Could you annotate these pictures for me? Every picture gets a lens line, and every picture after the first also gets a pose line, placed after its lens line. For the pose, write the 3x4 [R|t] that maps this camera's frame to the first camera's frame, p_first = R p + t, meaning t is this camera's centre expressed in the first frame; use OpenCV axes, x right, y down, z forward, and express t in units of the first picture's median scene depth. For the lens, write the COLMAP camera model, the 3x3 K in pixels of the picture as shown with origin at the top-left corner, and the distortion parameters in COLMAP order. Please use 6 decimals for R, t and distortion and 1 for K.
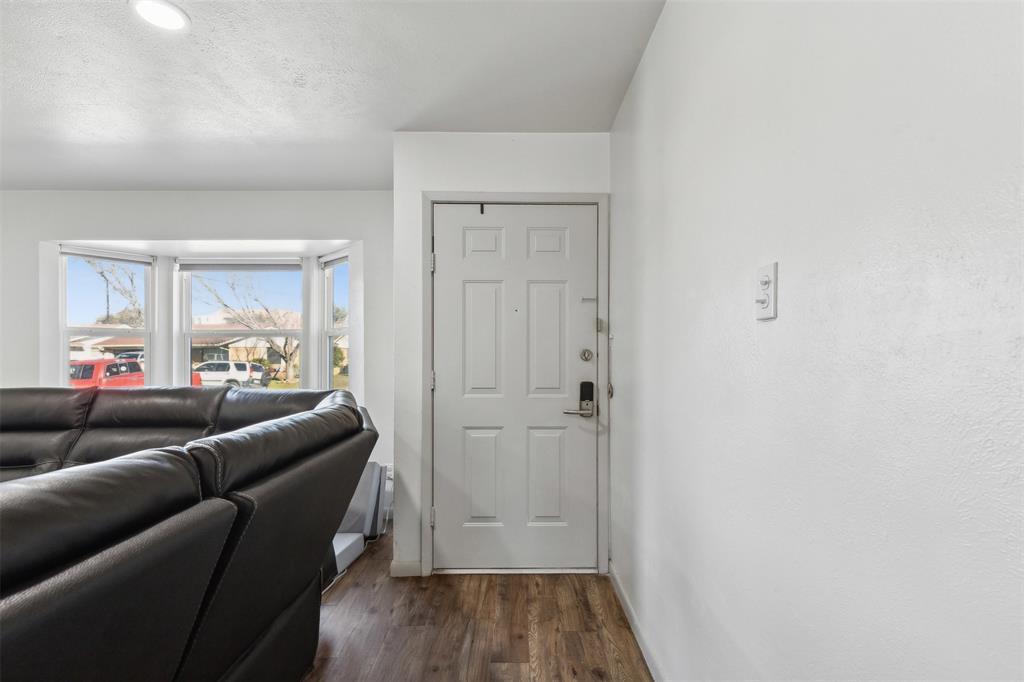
lens RADIAL K [[475.3, 0, 515.8], [0, 475.3, 350.8], [0, 0, 1]] dist [0.011688, -0.003069]
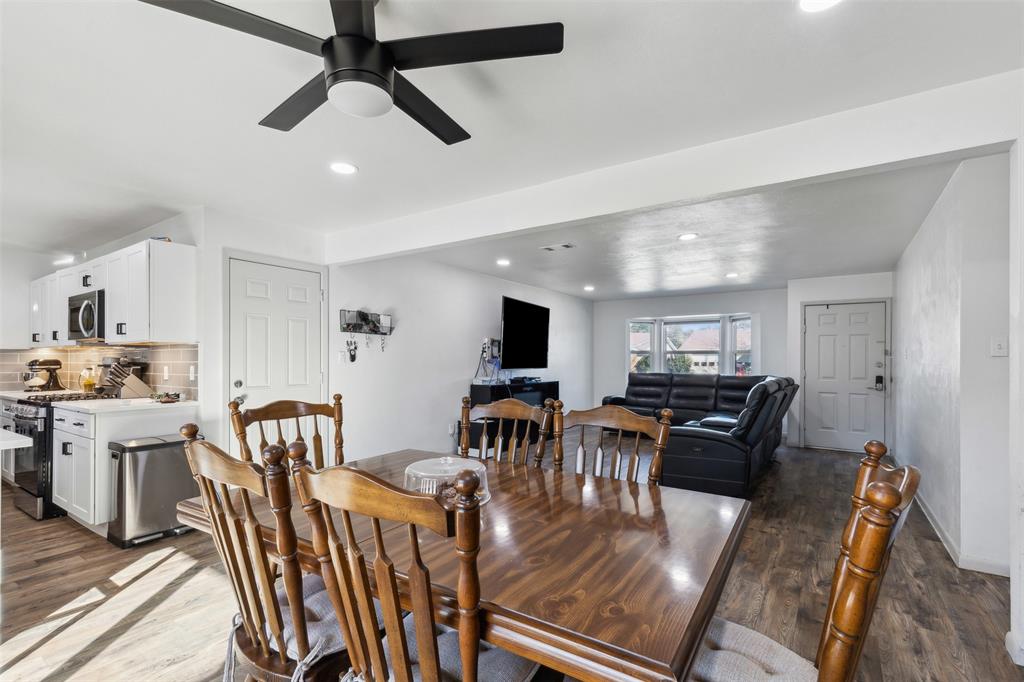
lens RADIAL K [[475.3, 0, 515.3], [0, 475.3, 355.4], [0, 0, 1]] dist [0.011688, -0.003069]
pose [[0.822362, 0.002540, -0.568959, 0.008892], [-0.004202, 0.999990, -0.001610, -0.026809], [0.568949, 0.003715, 0.822364, -2.054838]]
